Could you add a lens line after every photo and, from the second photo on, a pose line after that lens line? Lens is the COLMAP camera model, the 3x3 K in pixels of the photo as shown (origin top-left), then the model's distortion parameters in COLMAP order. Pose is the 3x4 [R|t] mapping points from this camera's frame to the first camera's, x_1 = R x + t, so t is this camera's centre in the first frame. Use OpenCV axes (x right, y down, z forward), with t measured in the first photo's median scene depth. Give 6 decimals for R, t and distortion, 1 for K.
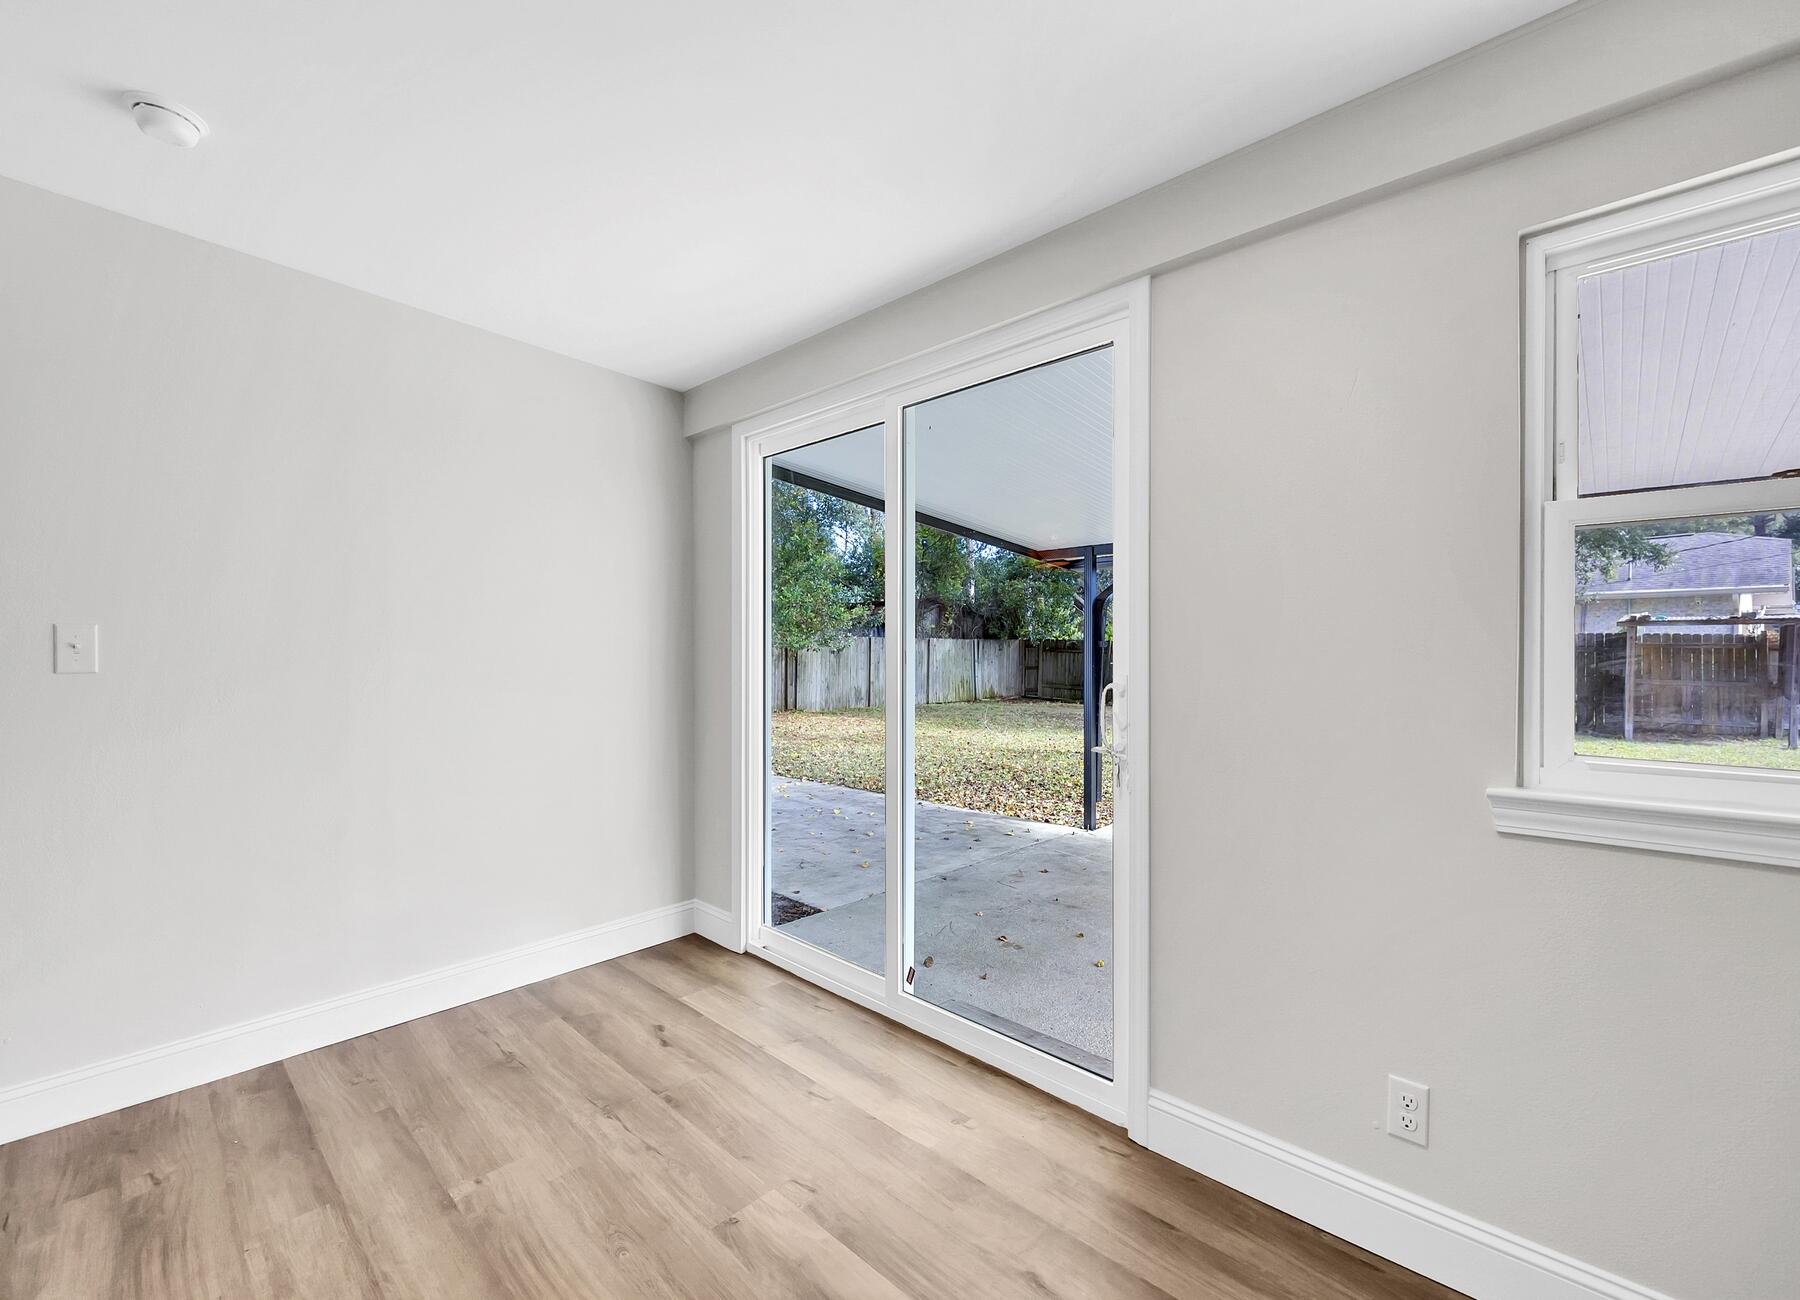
lens RADIAL K [[779.0, 0, 909.0], [0, 779.0, 645.3], [0, 0, 1]] dist [-0.001933, -0.000580]
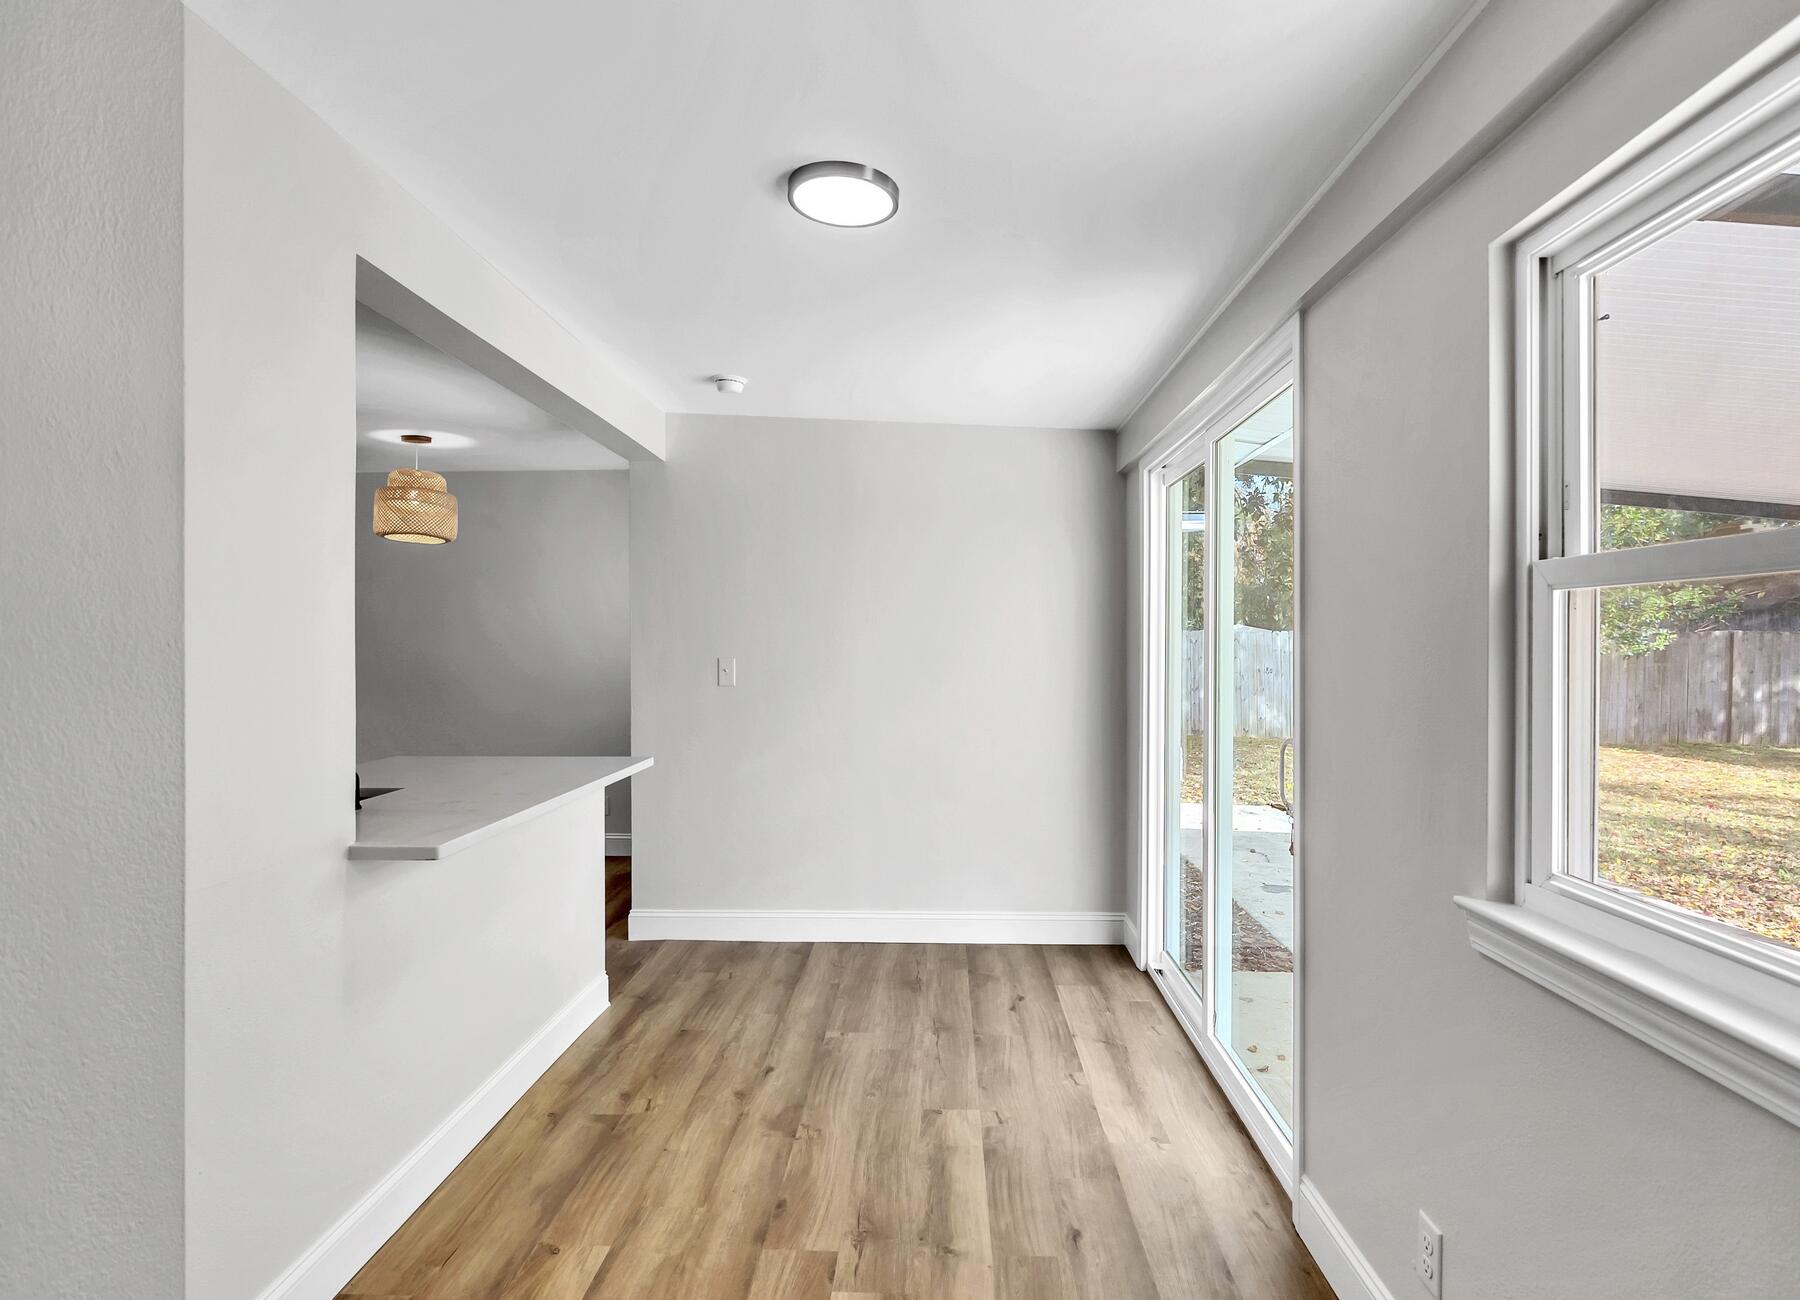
lens RADIAL K [[933.3, 0, 870.2], [0, 933.3, 639.2], [0, 0, 1]] dist [0.002349, 0.000782]
pose [[0.643528, -0.003387, -0.765415, 0.733740], [0.004973, 0.999988, -0.000245, -0.069202], [0.765407, -0.003649, 0.643536, -0.110801]]
